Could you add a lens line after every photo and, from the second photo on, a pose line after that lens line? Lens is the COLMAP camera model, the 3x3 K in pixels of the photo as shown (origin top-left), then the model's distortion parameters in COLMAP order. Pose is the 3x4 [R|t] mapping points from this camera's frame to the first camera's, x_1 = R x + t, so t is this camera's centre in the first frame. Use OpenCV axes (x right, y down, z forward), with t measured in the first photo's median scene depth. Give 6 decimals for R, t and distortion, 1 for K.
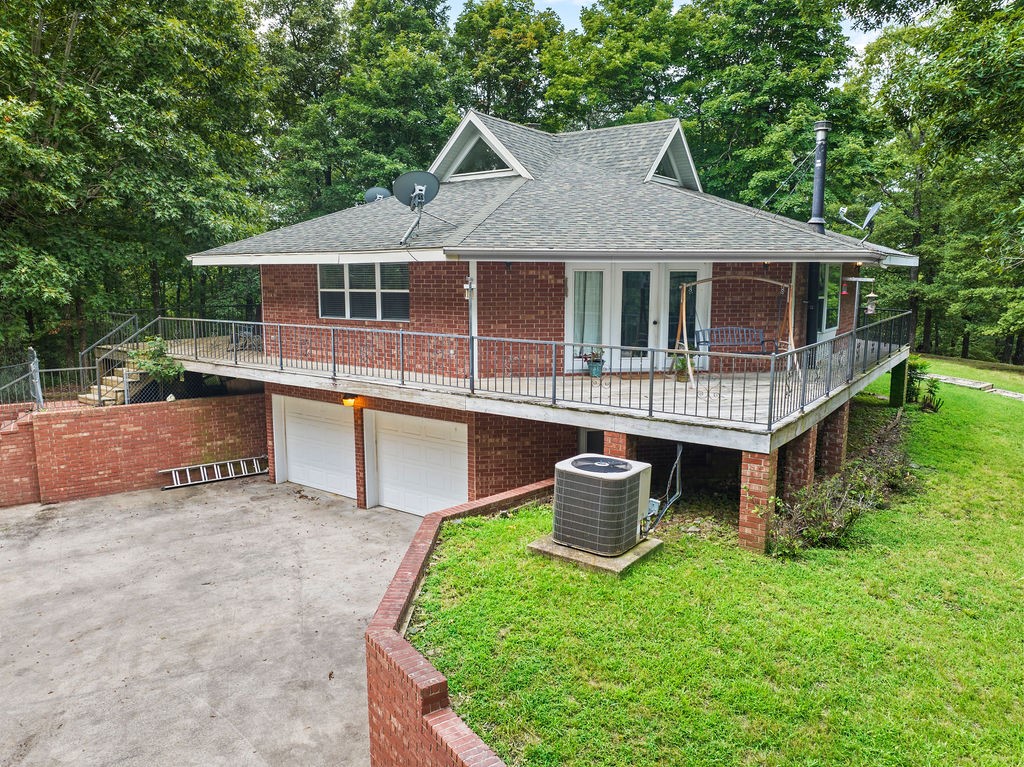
lens RADIAL K [[742.0, 0, 508.7], [0, 742.0, 383.7], [0, 0, 1]] dist [-0.029062, 0.022912]
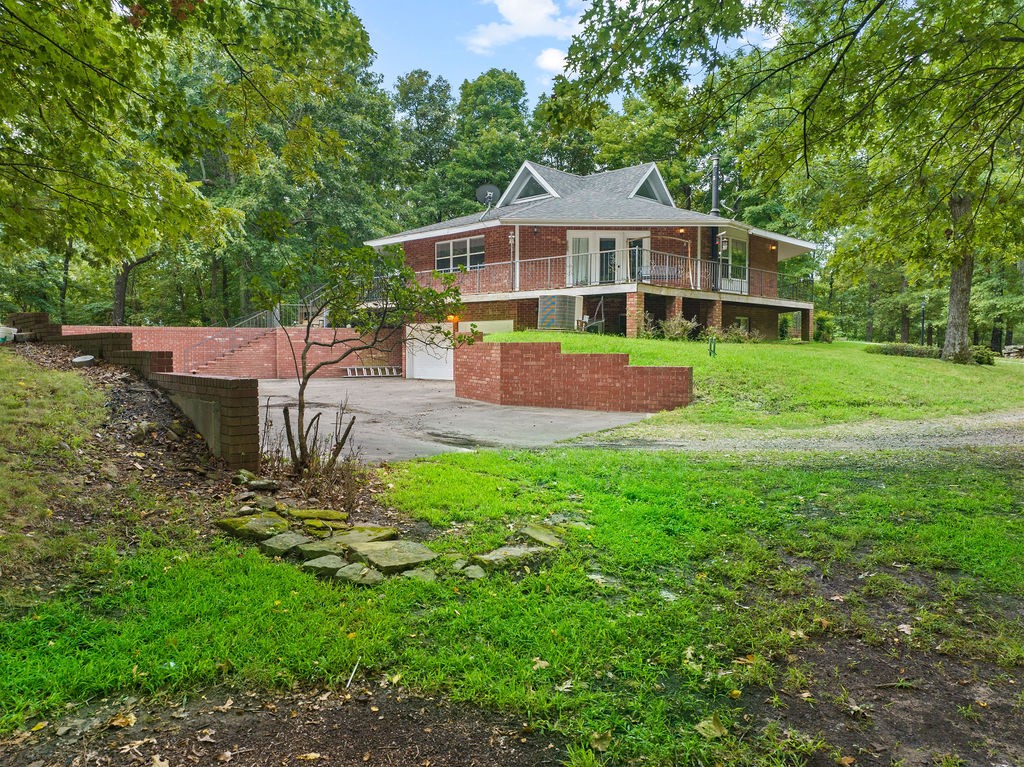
lens RADIAL K [[742.0, 0, 513.2], [0, 742.0, 383.1], [0, 0, 1]] dist [-0.029062, 0.022912]
pose [[0.991926, 0.006073, -0.126674, 0.118329], [-0.018803, 0.994856, -0.099541, 0.262894], [0.125418, 0.101119, 0.986937, -0.534964]]
